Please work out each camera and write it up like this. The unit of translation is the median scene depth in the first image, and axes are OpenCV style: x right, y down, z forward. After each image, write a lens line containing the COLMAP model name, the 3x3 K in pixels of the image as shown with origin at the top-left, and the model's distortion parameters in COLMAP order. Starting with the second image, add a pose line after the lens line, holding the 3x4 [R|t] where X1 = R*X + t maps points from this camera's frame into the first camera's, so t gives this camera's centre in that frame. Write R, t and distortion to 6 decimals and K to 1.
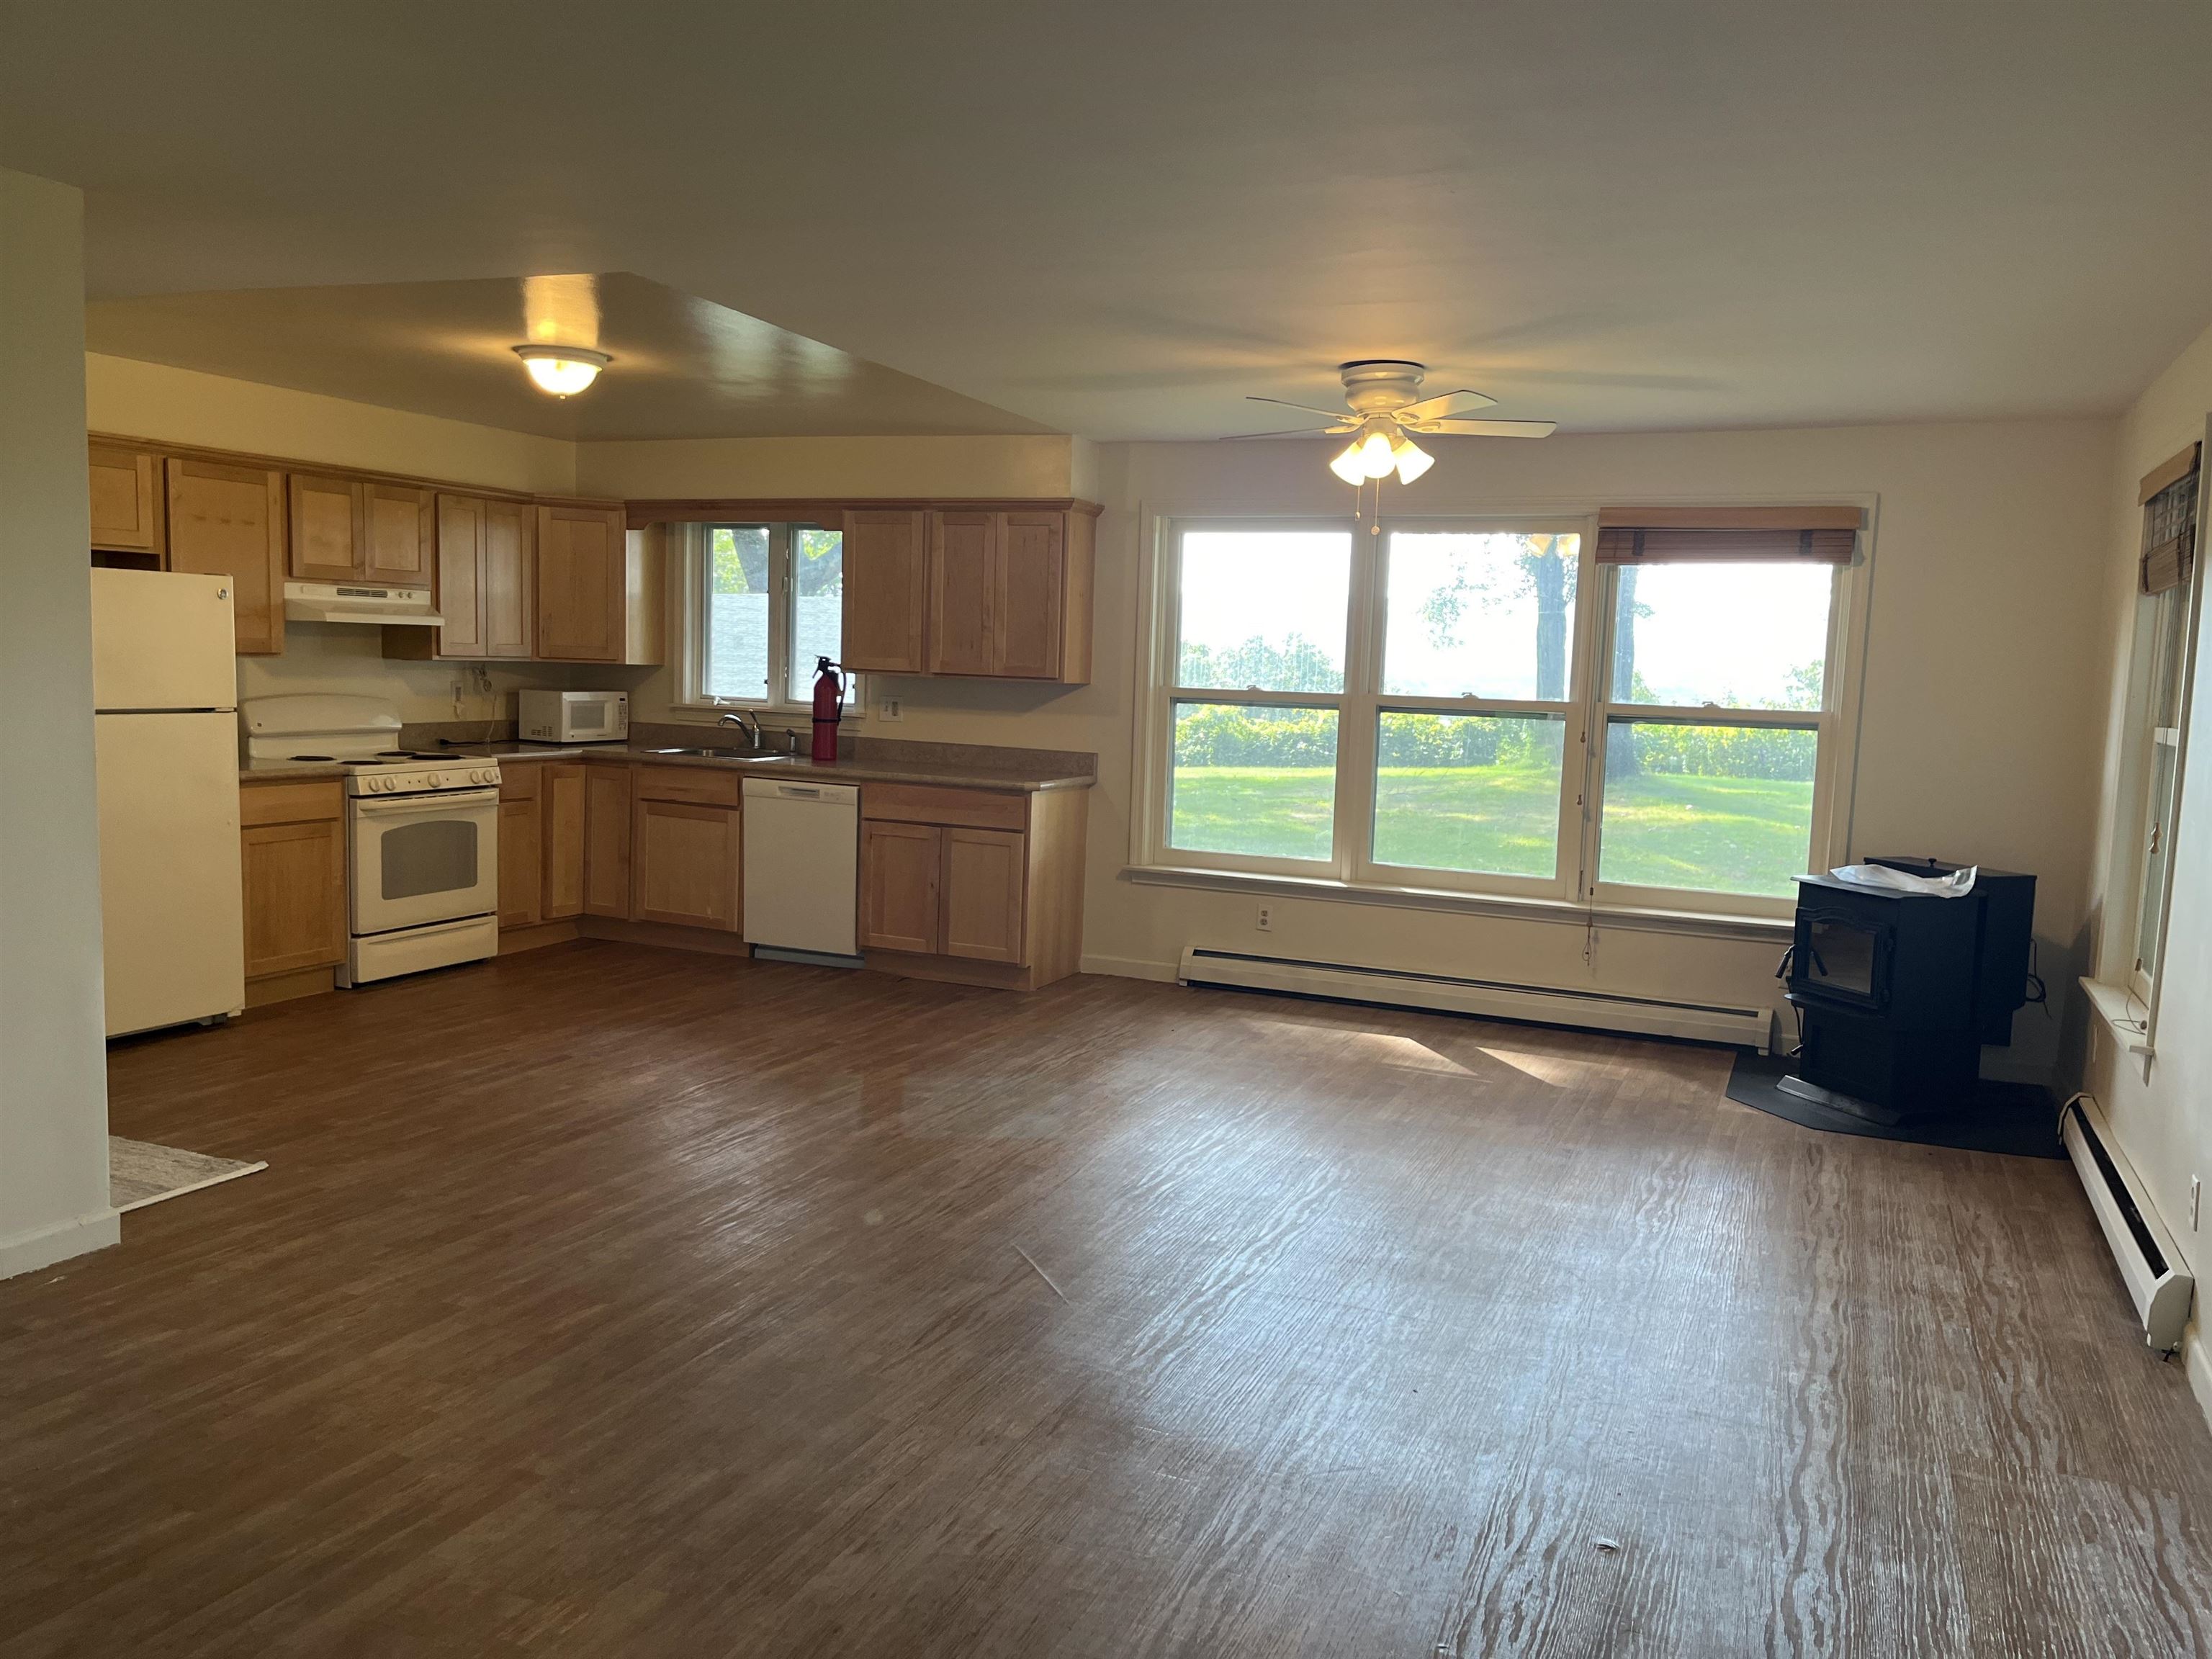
lens RADIAL K [[1647.8, 0, 1101.0], [0, 1647.8, 840.9], [0, 0, 1]] dist [0.022374, -0.022650]
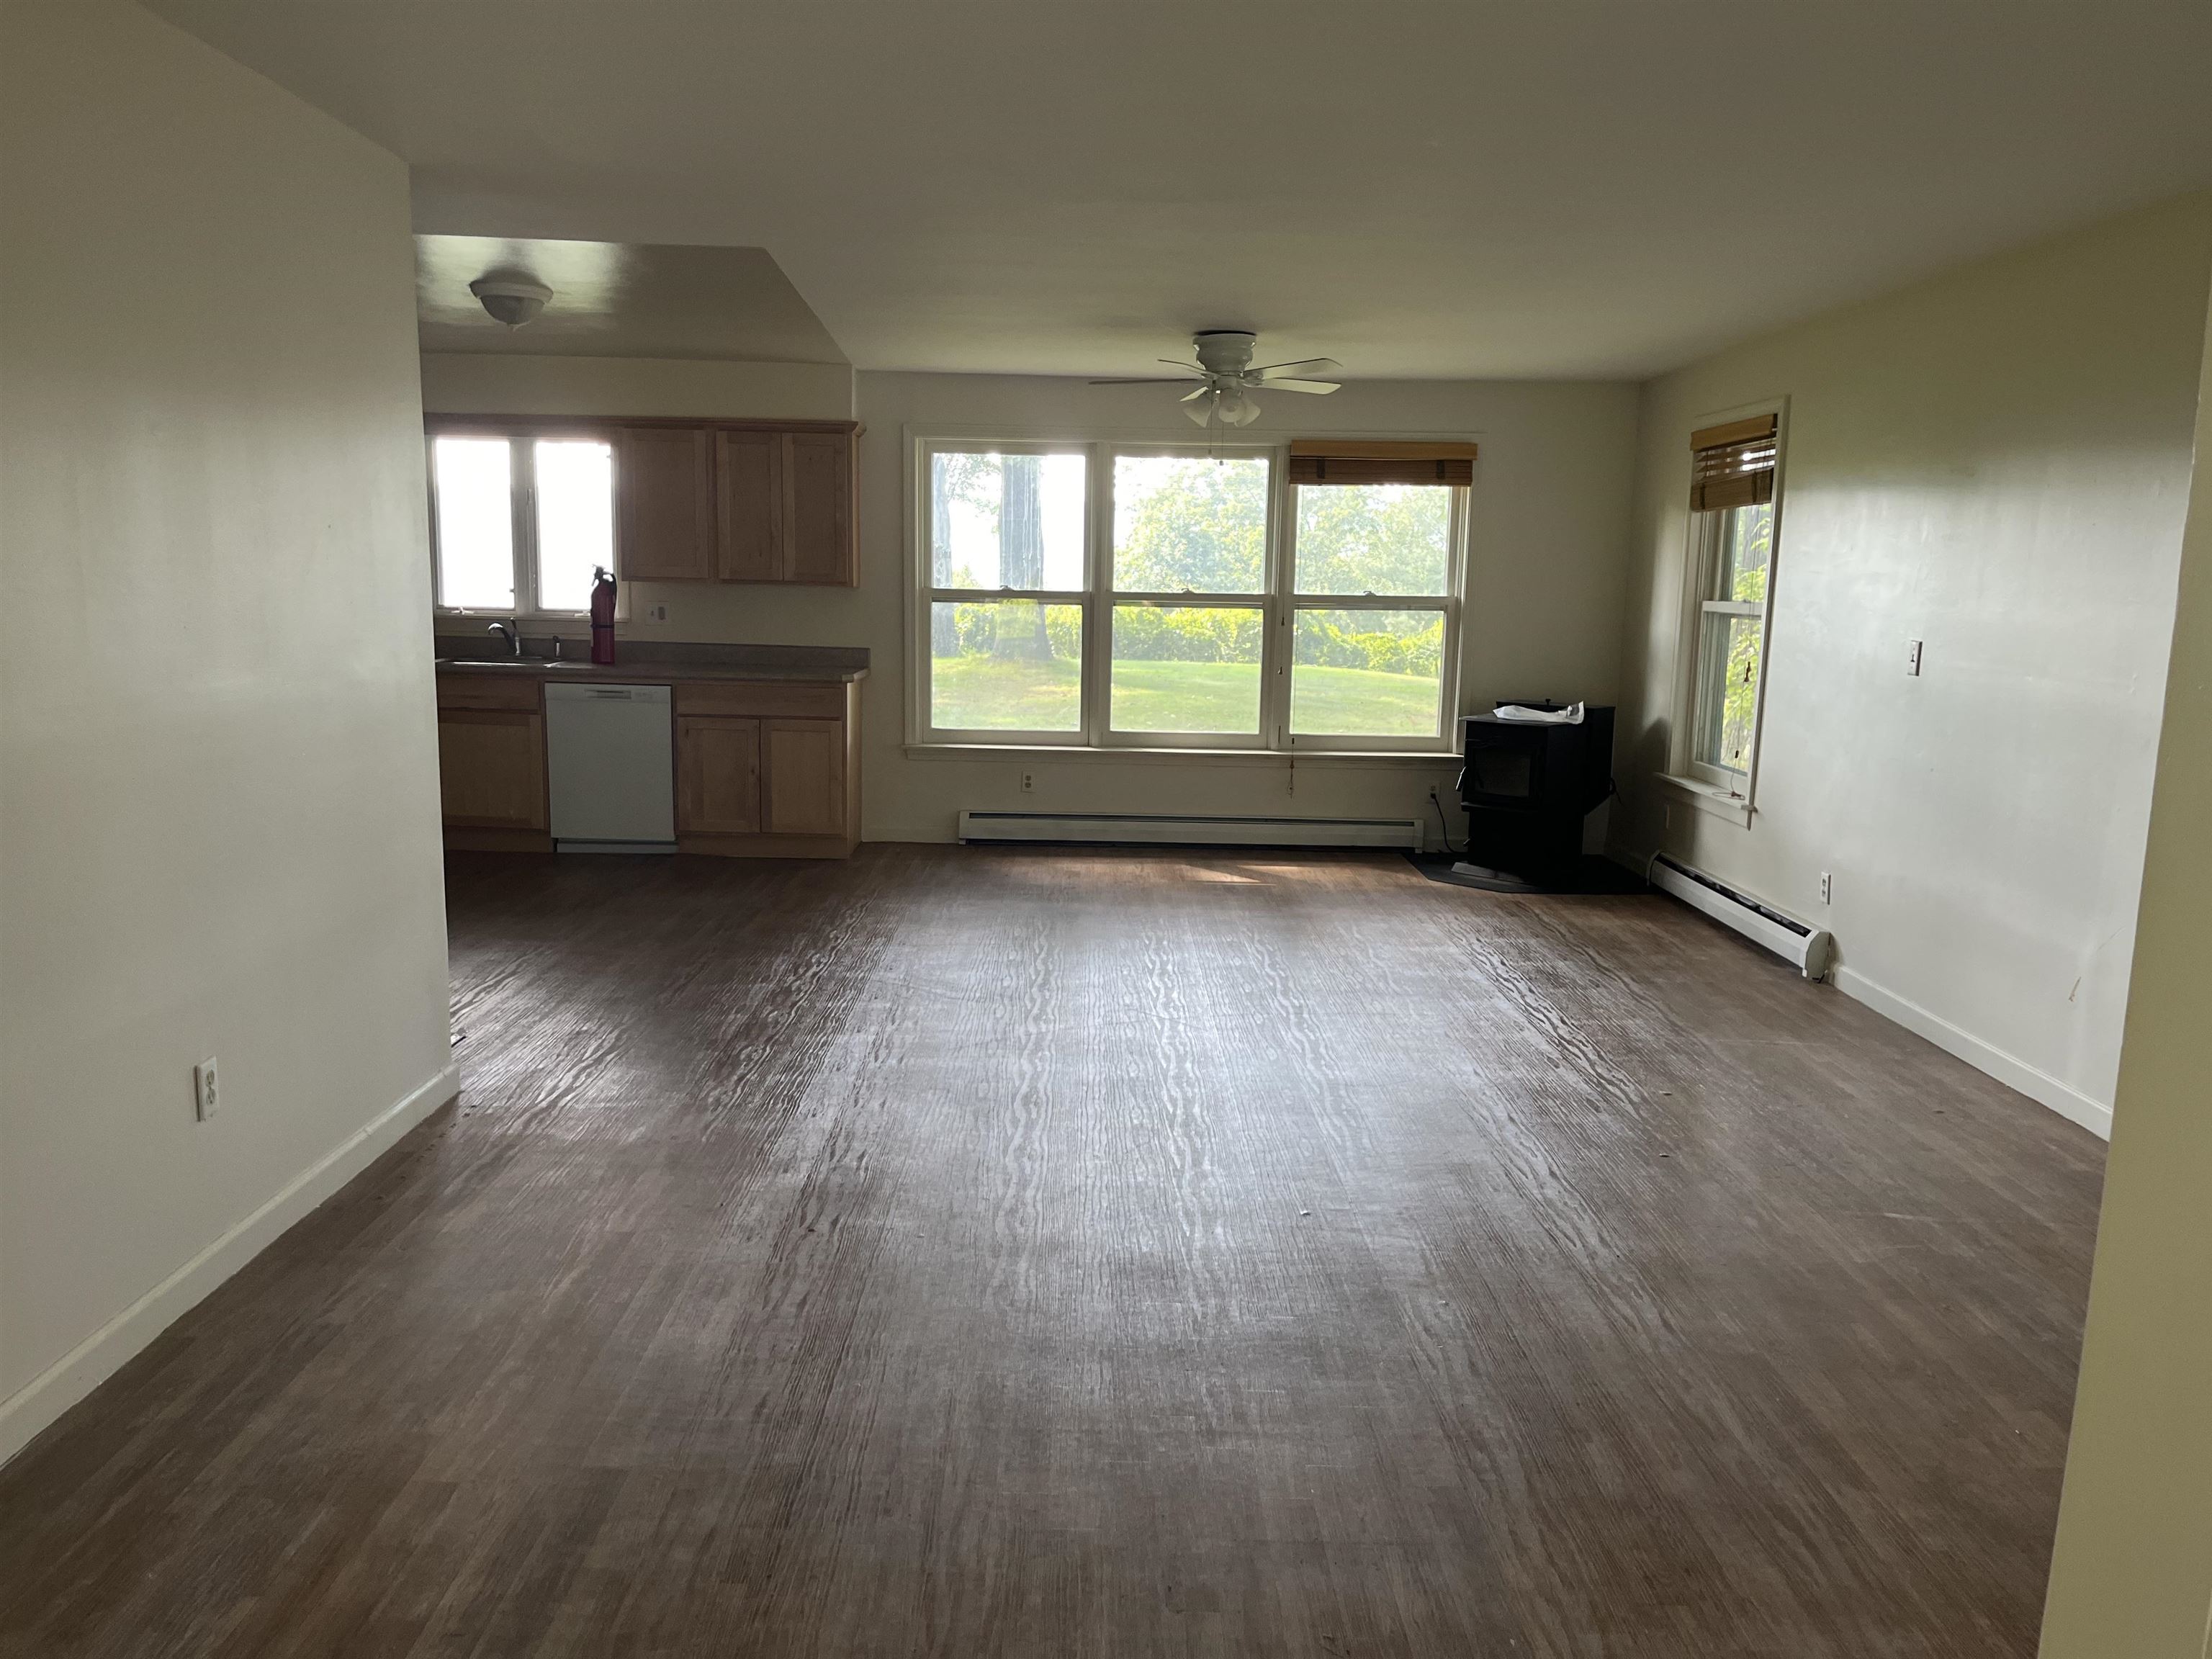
lens RADIAL K [[1647.8, 0, 1081.5], [0, 1647.8, 838.6], [0, 0, 1]] dist [0.022374, -0.022650]
pose [[0.923151, -0.079932, 0.376036, -0.328255], [0.055853, 0.995654, 0.074524, 0.001550], [-0.380358, -0.047795, 0.923603, -0.125670]]
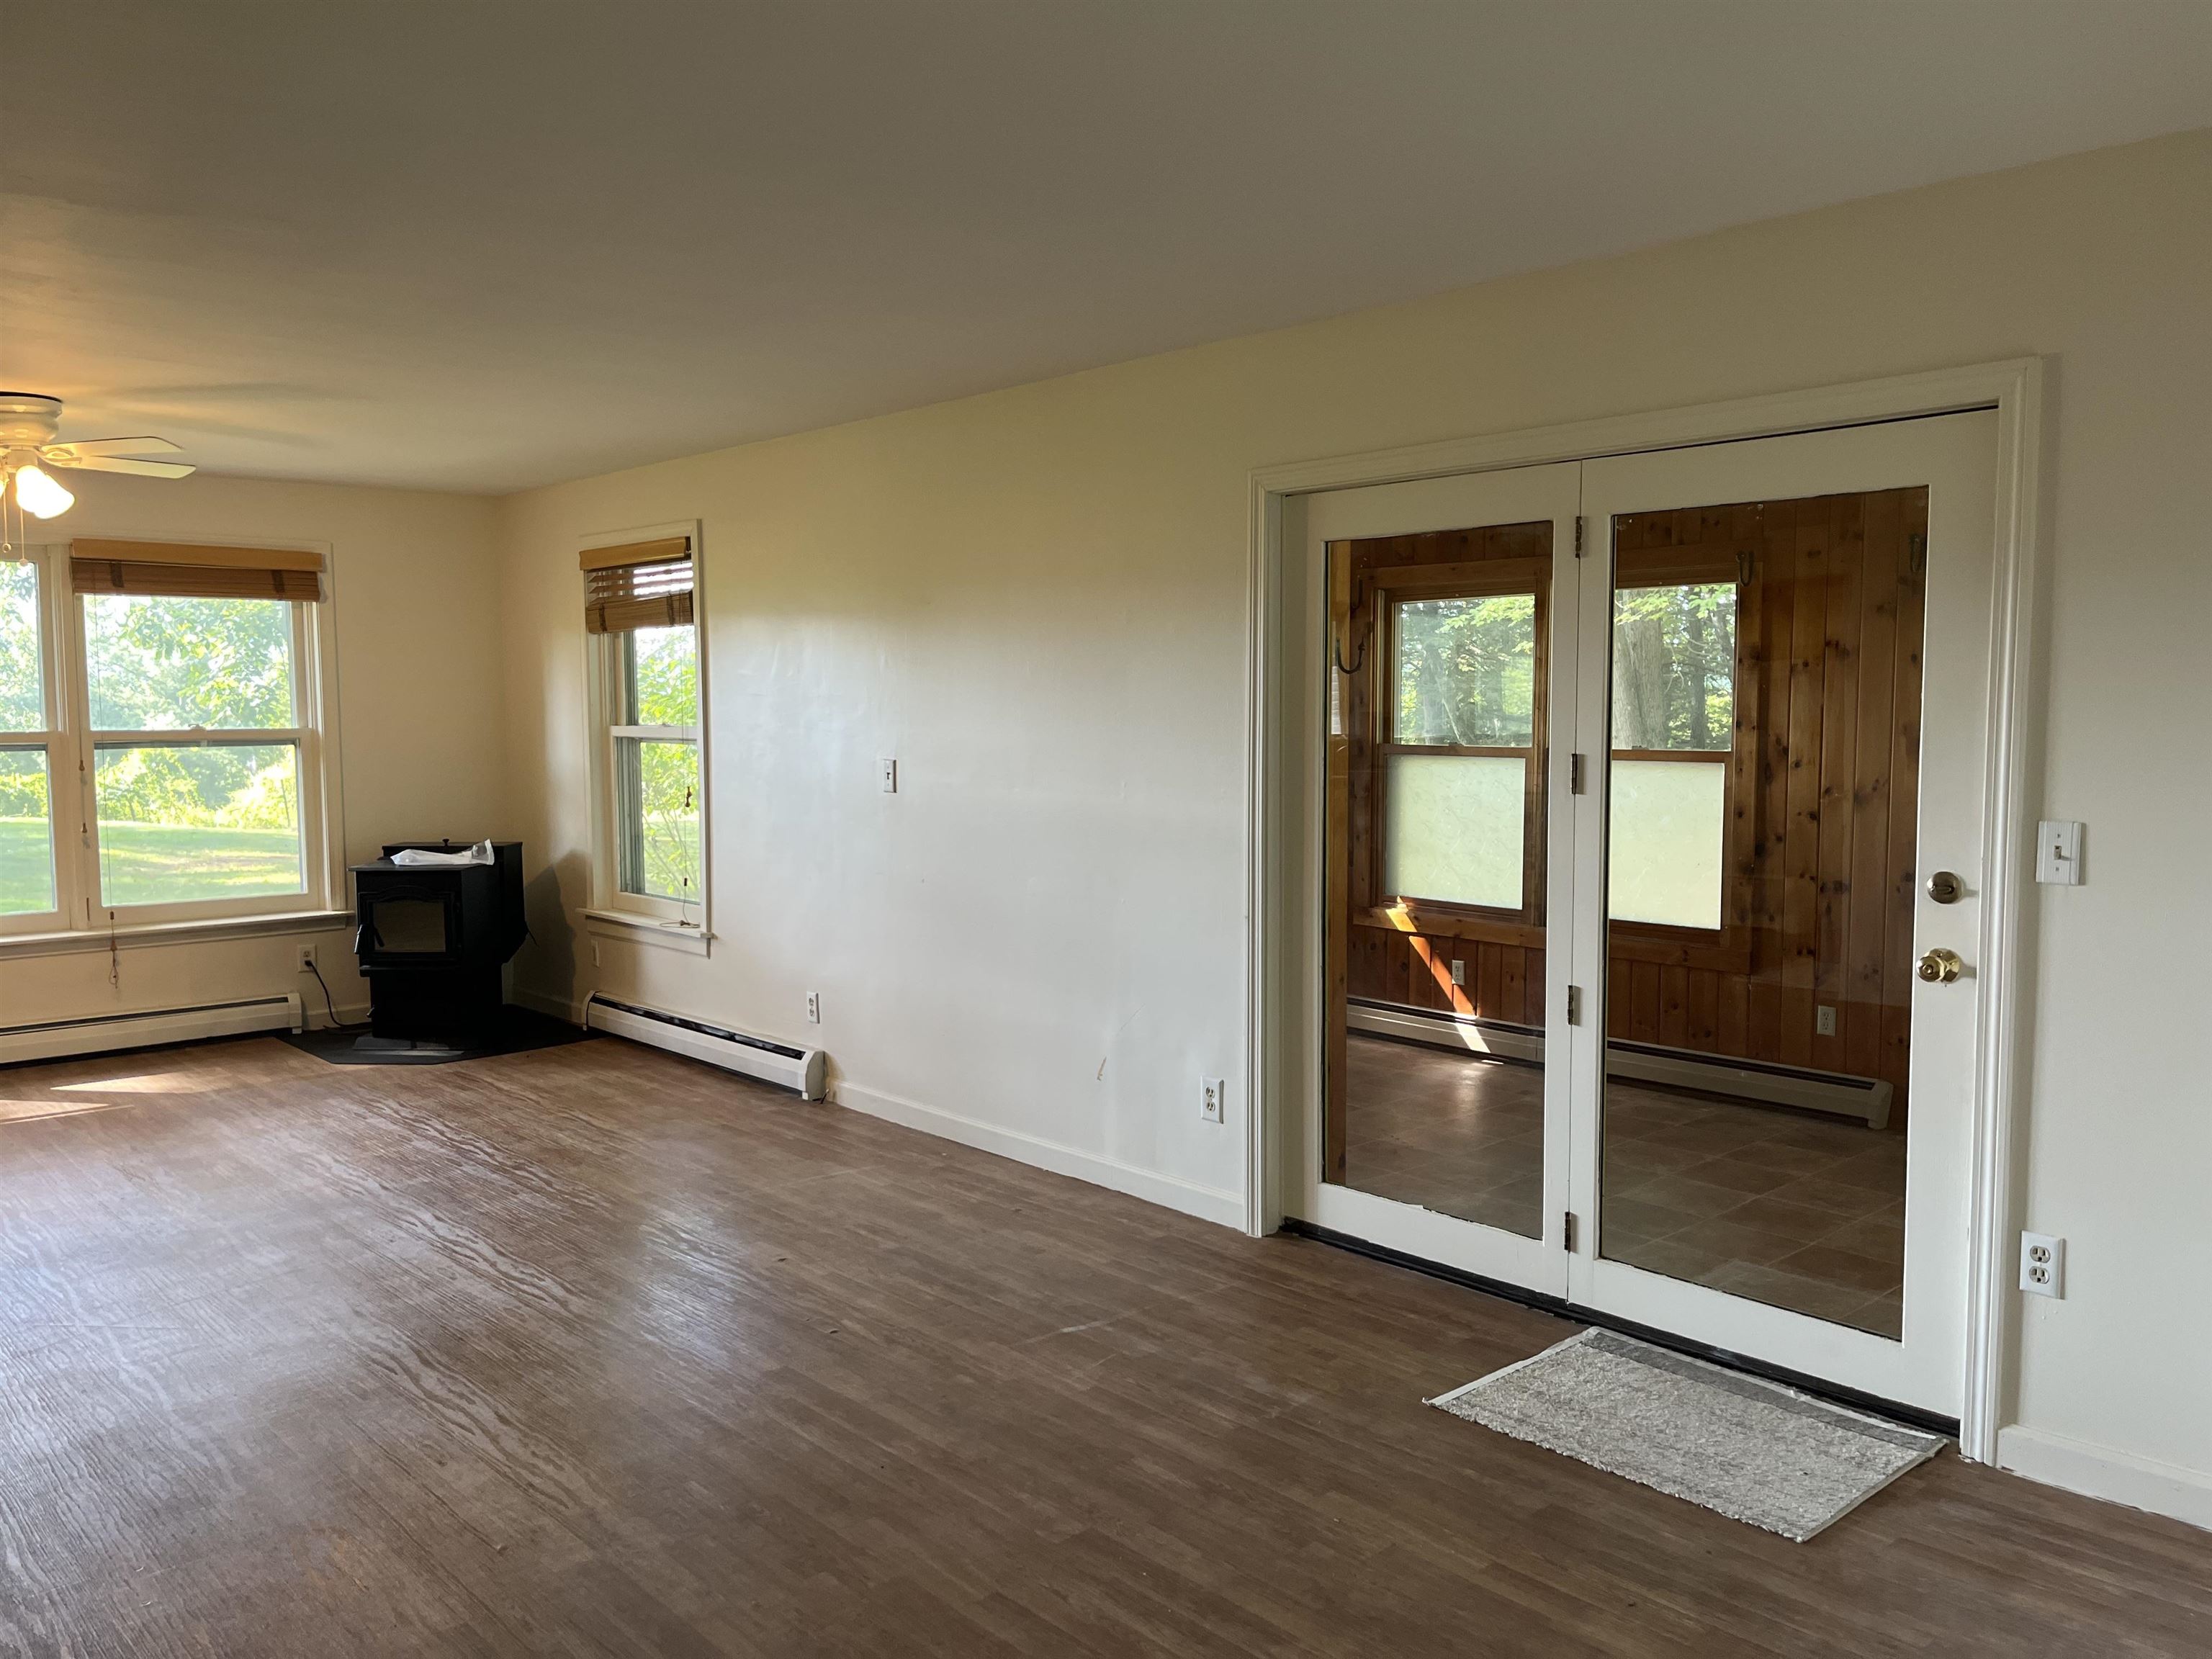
lens RADIAL K [[1647.8, 0, 1109.9], [0, 1647.8, 842.1], [0, 0, 1]] dist [0.022374, -0.022650]
pose [[0.405631, -0.110325, 0.907354, -0.353753], [0.115128, 0.990950, 0.069022, -0.013058], [-0.906757, 0.076464, 0.414661, 0.015630]]
